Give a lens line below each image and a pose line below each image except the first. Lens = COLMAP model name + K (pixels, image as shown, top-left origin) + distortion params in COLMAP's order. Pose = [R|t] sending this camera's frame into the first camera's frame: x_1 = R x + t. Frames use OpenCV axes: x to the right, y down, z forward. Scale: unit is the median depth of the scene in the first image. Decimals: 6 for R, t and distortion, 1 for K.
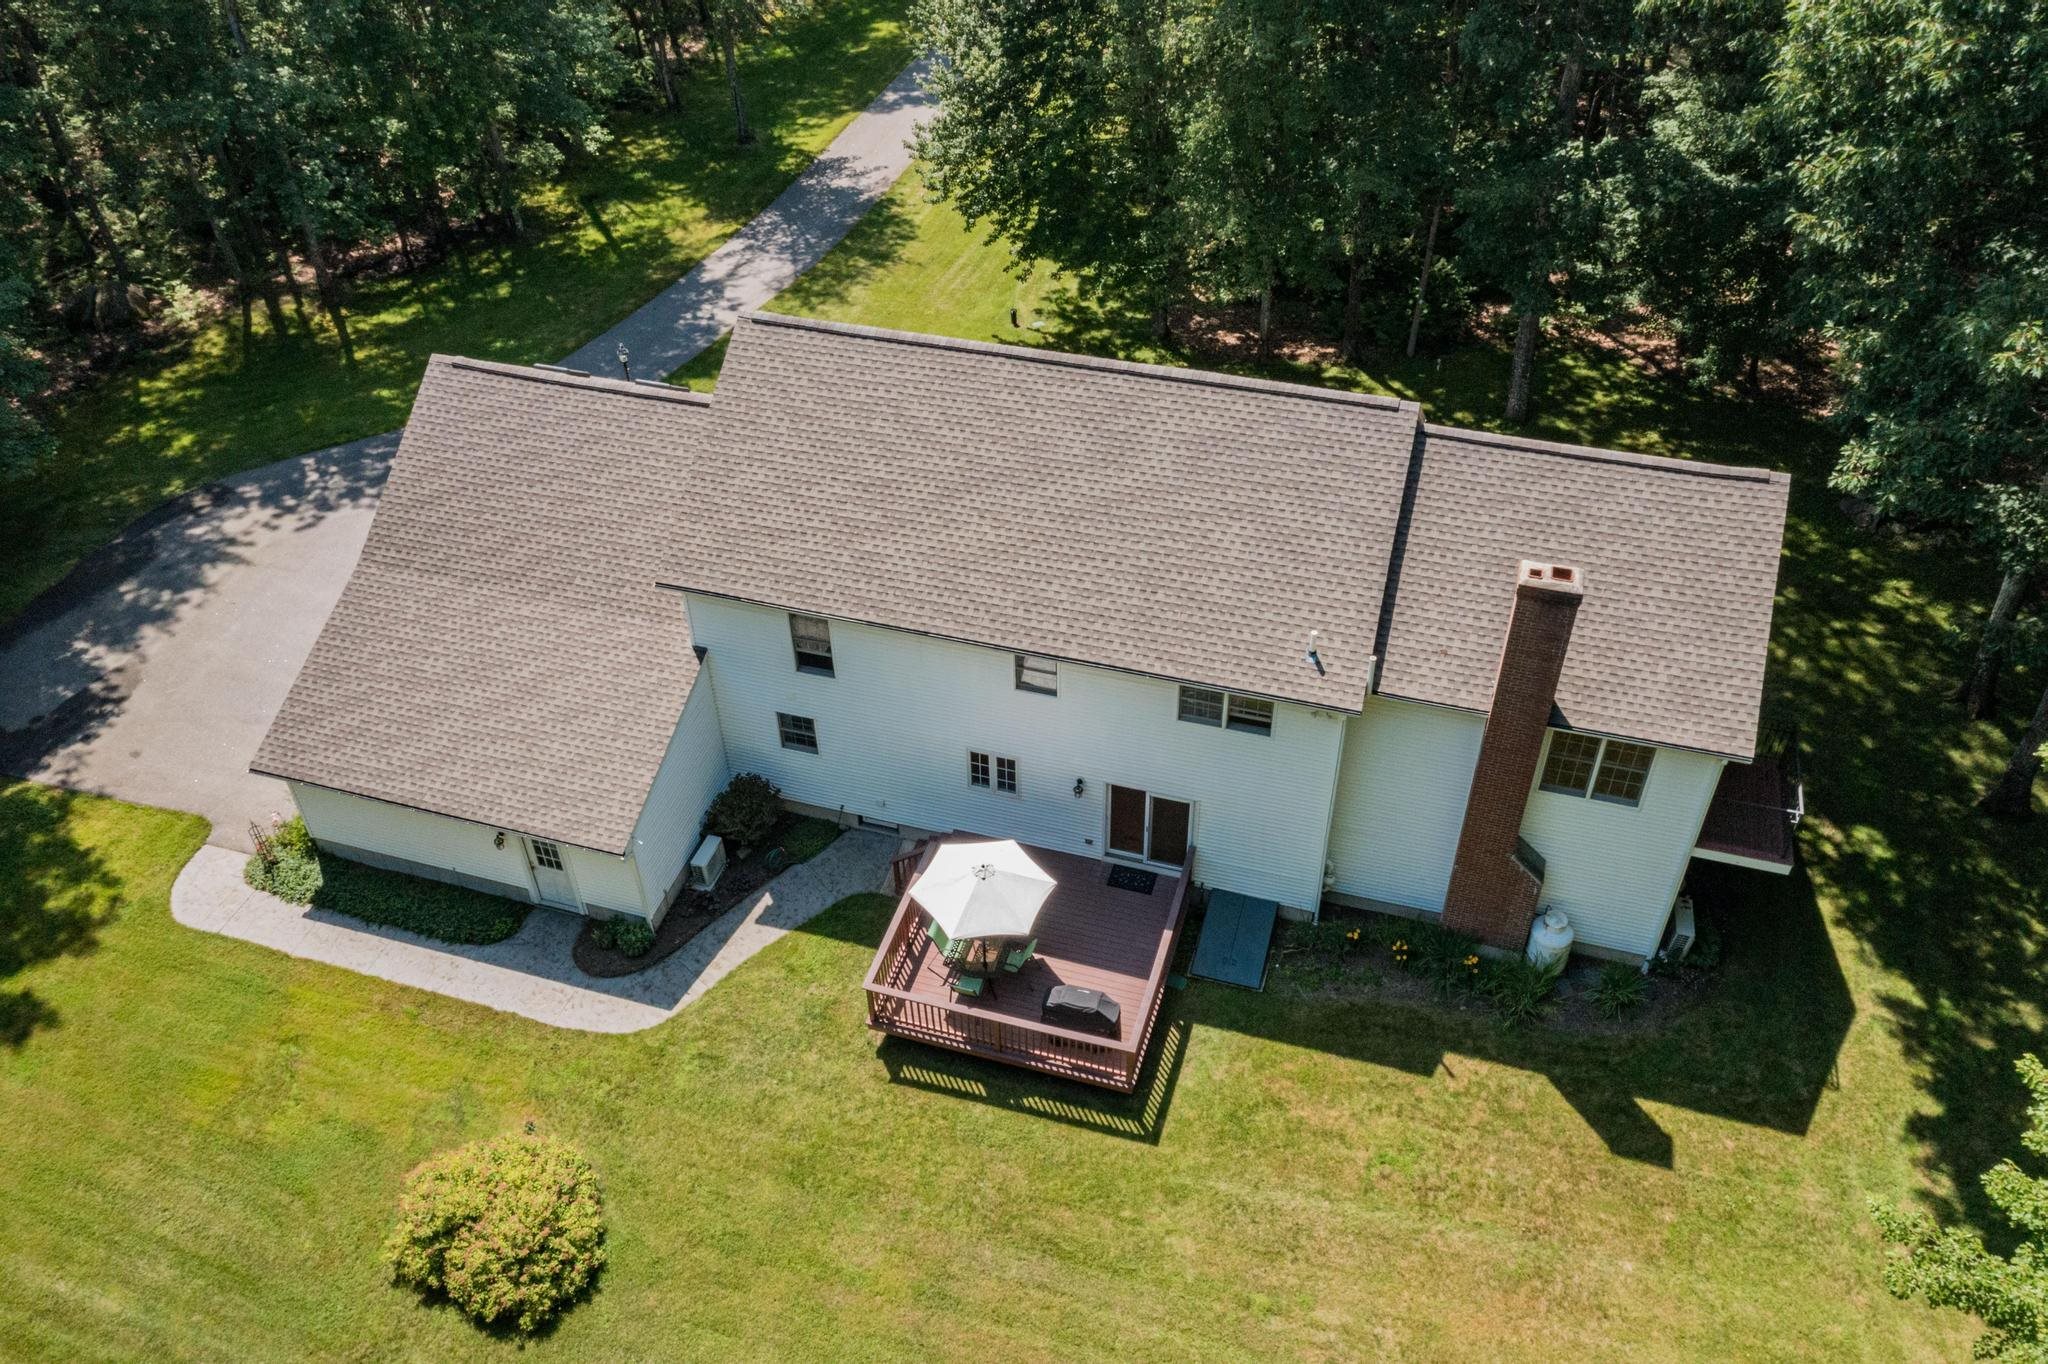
lens RADIAL K [[1619.7, 0, 1019.6], [0, 1619.7, 690.0], [0, 0, 1]] dist [0.005317, 0.001385]
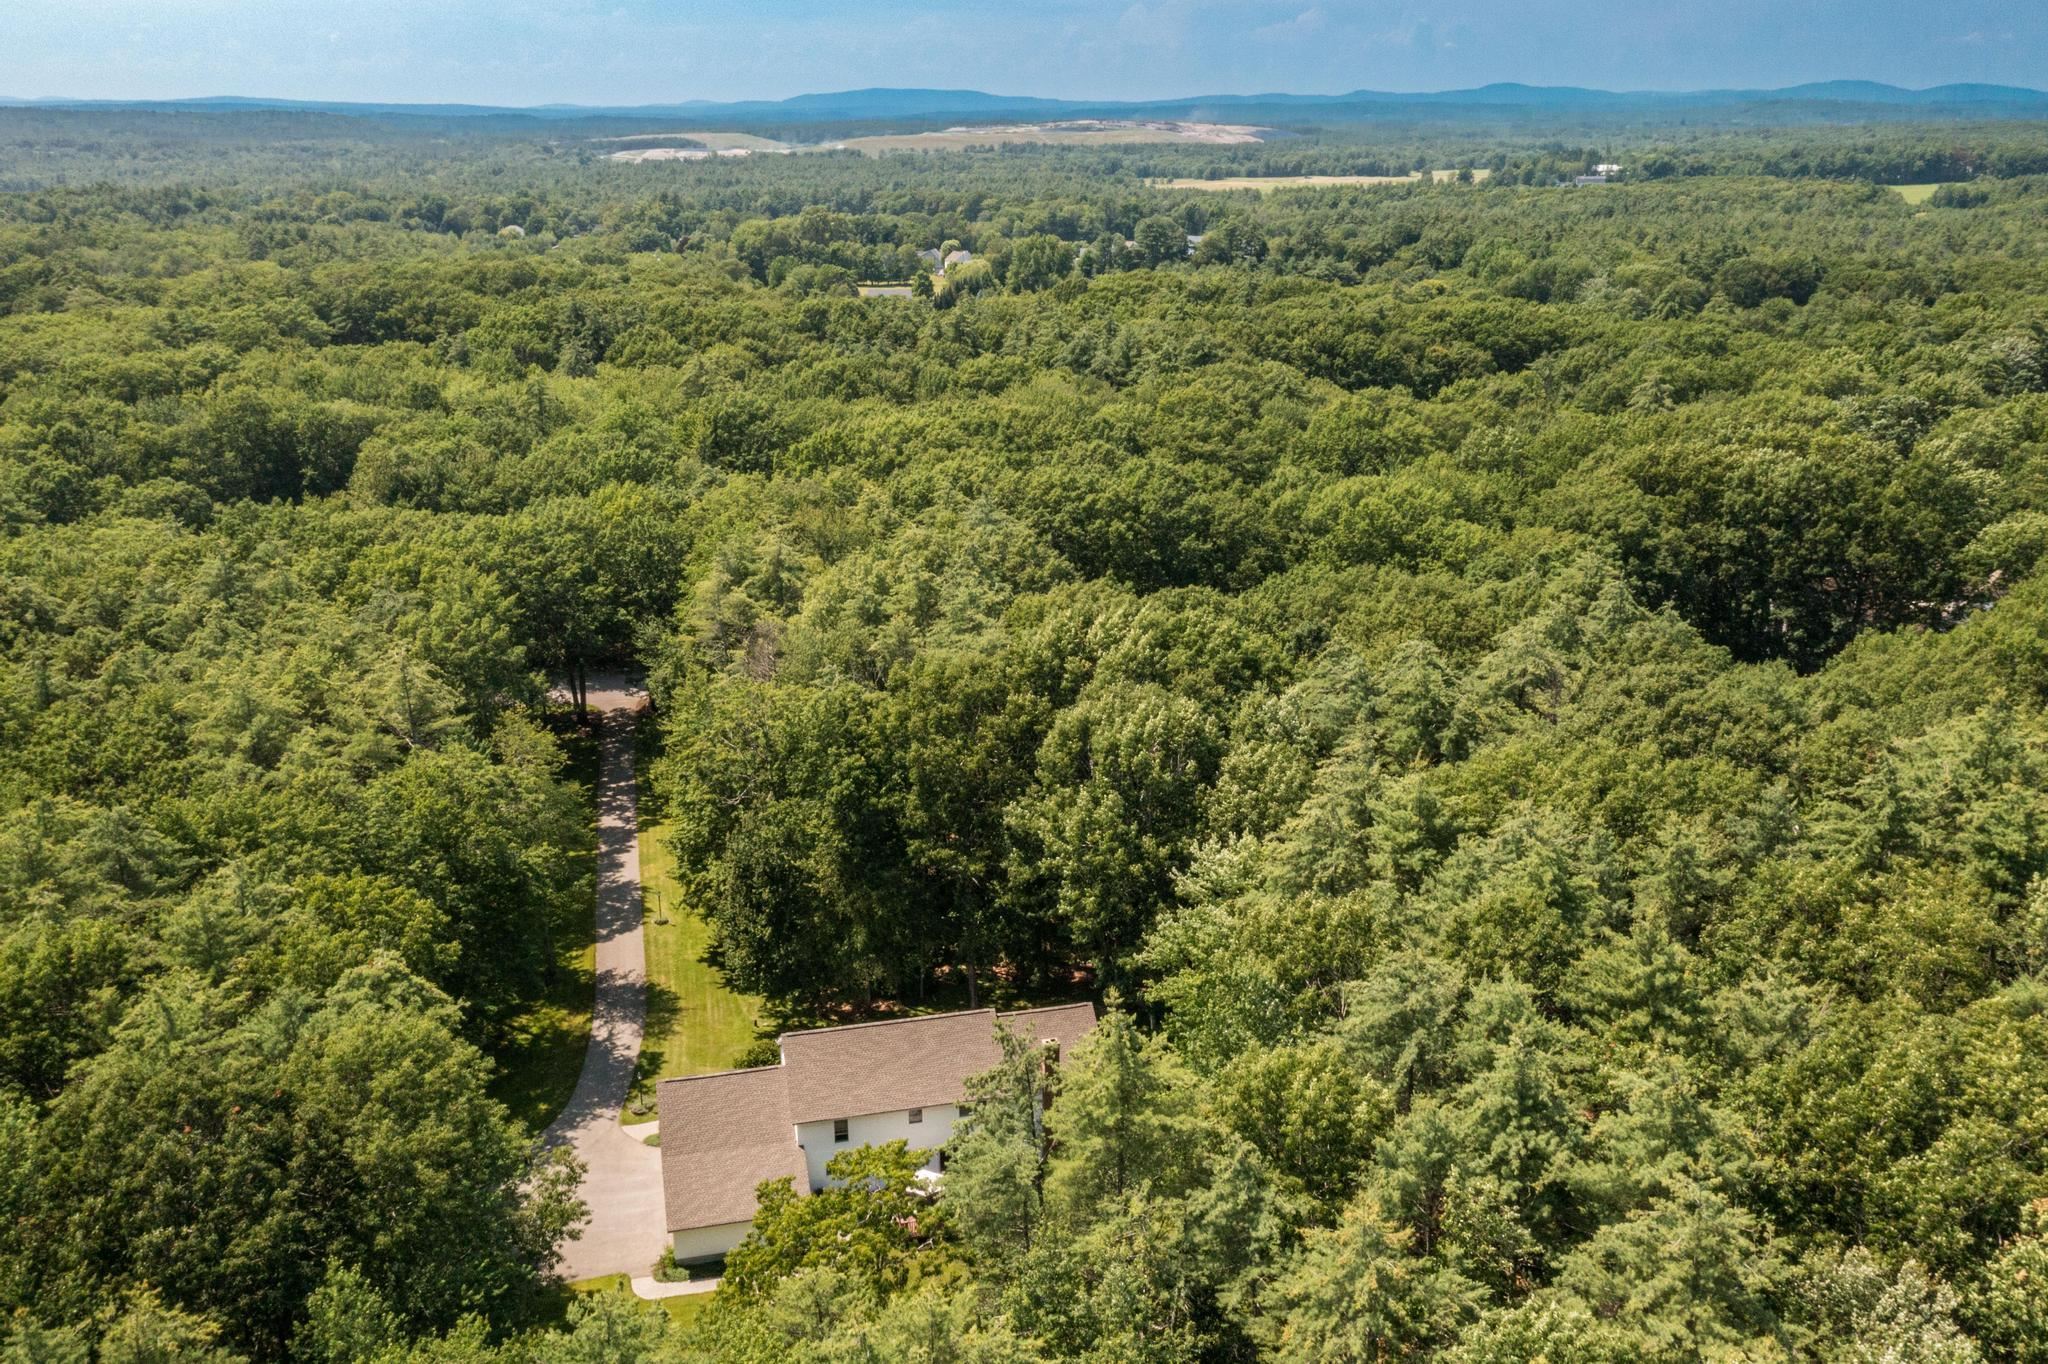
lens RADIAL K [[1619.7, 0, 1020.0], [0, 1619.7, 681.4], [0, 0, 1]] dist [0.005317, 0.001385]
pose [[0.868090, -0.156612, 0.471055, -0.734469], [0.321966, 0.899896, -0.294151, 0.140499], [-0.377833, 0.407013, 0.831614, -1.341051]]
